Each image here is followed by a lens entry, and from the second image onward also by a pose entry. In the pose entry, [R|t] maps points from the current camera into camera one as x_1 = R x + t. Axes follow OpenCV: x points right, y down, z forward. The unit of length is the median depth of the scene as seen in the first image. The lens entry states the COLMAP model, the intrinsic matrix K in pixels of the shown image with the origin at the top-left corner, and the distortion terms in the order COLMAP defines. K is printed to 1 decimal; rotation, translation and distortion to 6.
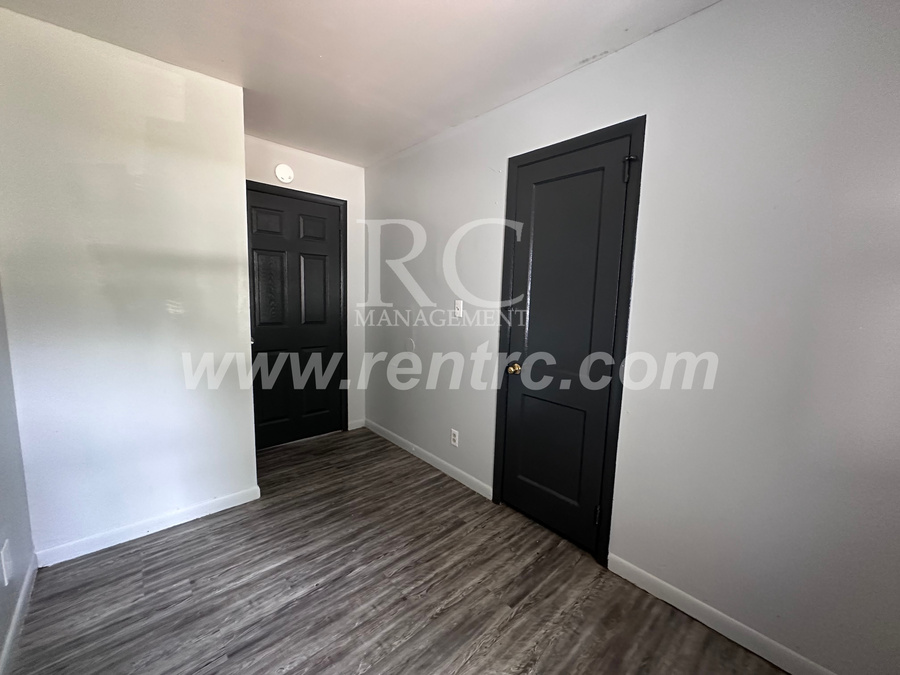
lens RADIAL K [[361.6, 0, 450.2], [0, 361.6, 337.1], [0, 0, 1]] dist [-0.000074, 0.000070]
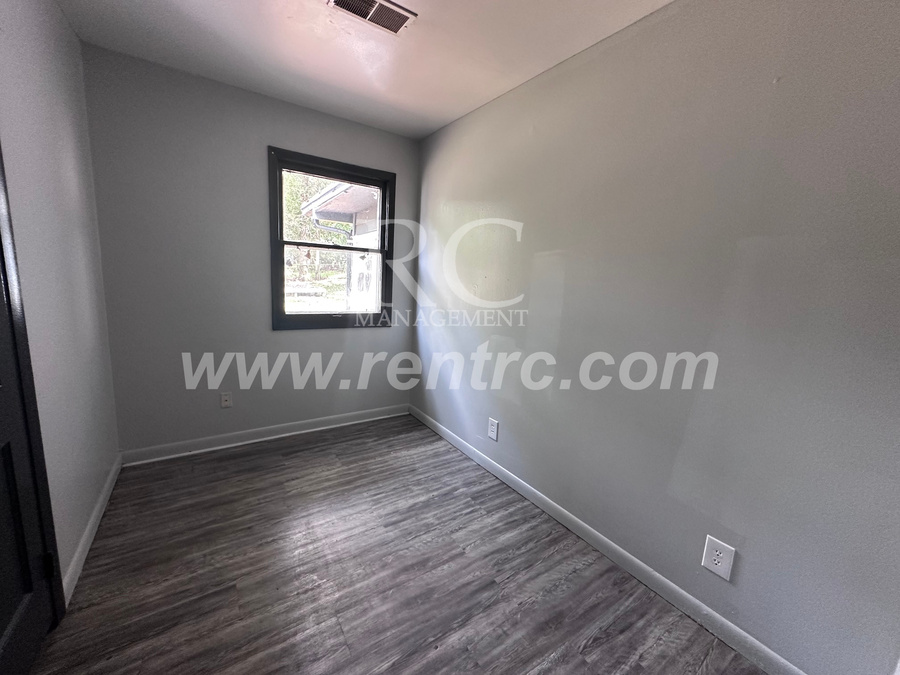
lens RADIAL K [[361.6, 0, 449.9], [0, 361.6, 336.2], [0, 0, 1]] dist [-0.000074, 0.000070]
pose [[-0.985044, -0.104139, 0.137273, -0.476458], [-0.061763, 0.957153, 0.282920, -0.205142], [-0.160855, 0.270210, -0.949269, 1.708283]]
